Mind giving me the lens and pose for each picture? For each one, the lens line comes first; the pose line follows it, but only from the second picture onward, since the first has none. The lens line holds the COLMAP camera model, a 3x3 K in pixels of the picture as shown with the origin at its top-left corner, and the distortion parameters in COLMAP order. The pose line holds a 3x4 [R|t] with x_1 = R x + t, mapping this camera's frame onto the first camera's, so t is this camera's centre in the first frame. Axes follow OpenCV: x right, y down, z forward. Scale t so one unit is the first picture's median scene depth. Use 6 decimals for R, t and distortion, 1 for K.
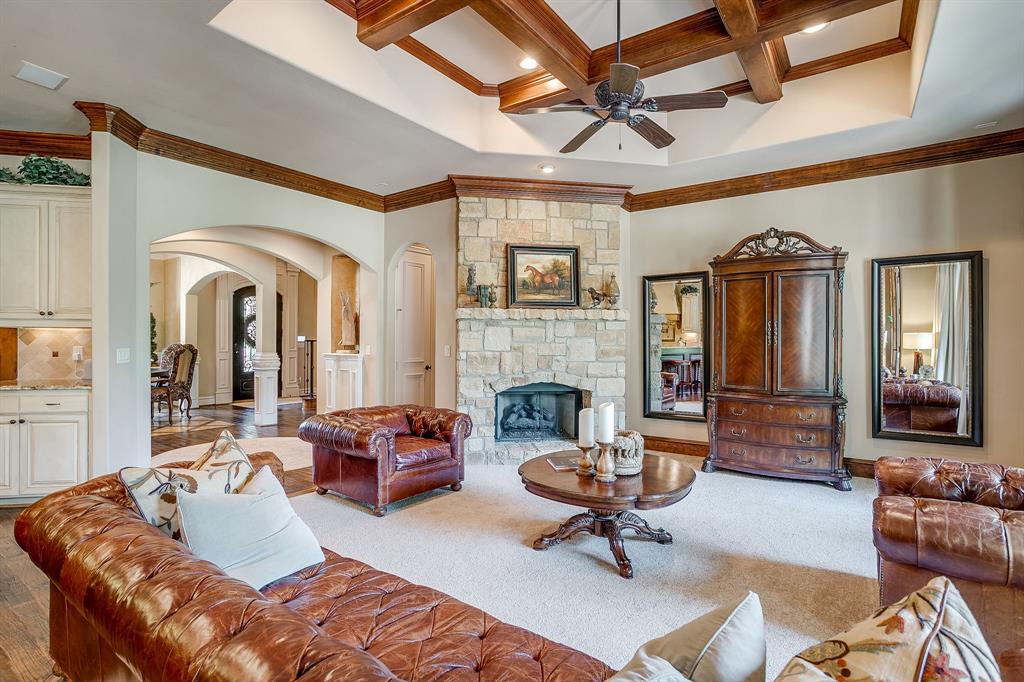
lens RADIAL K [[494.5, 0, 512.6], [0, 494.5, 337.3], [0, 0, 1]] dist [-0.031253, 0.011618]
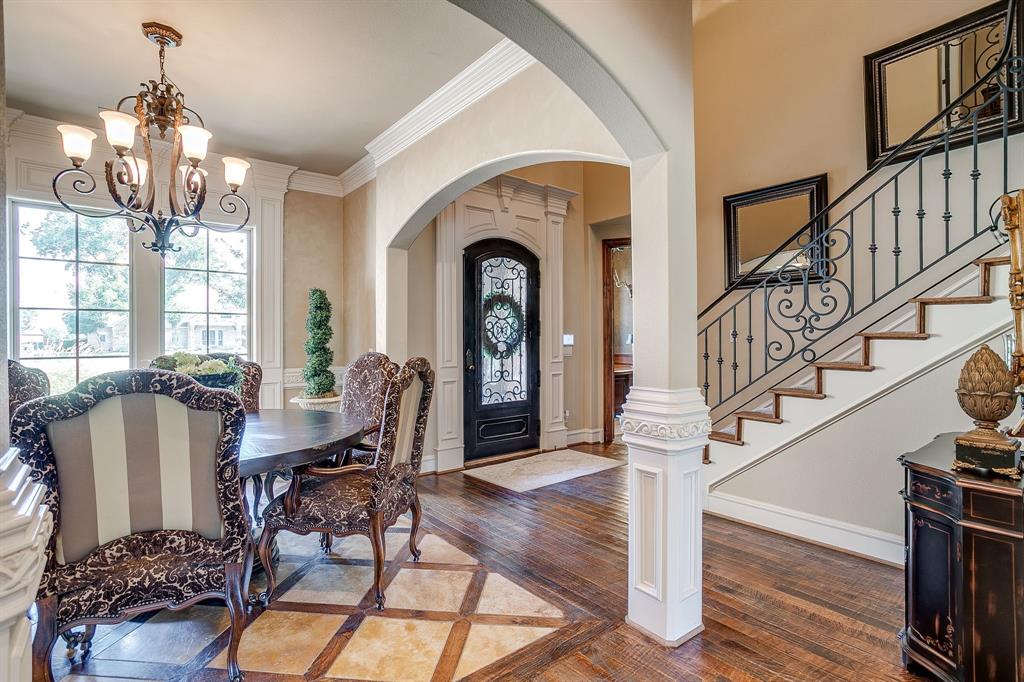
lens RADIAL K [[494.5, 0, 513.0], [0, 494.5, 340.0], [0, 0, 1]] dist [-0.031253, 0.011618]
pose [[0.964284, -0.006717, -0.264785, -0.378322], [0.008451, 0.999950, 0.005410, -0.000222], [0.264735, -0.007455, 0.964292, 0.508731]]
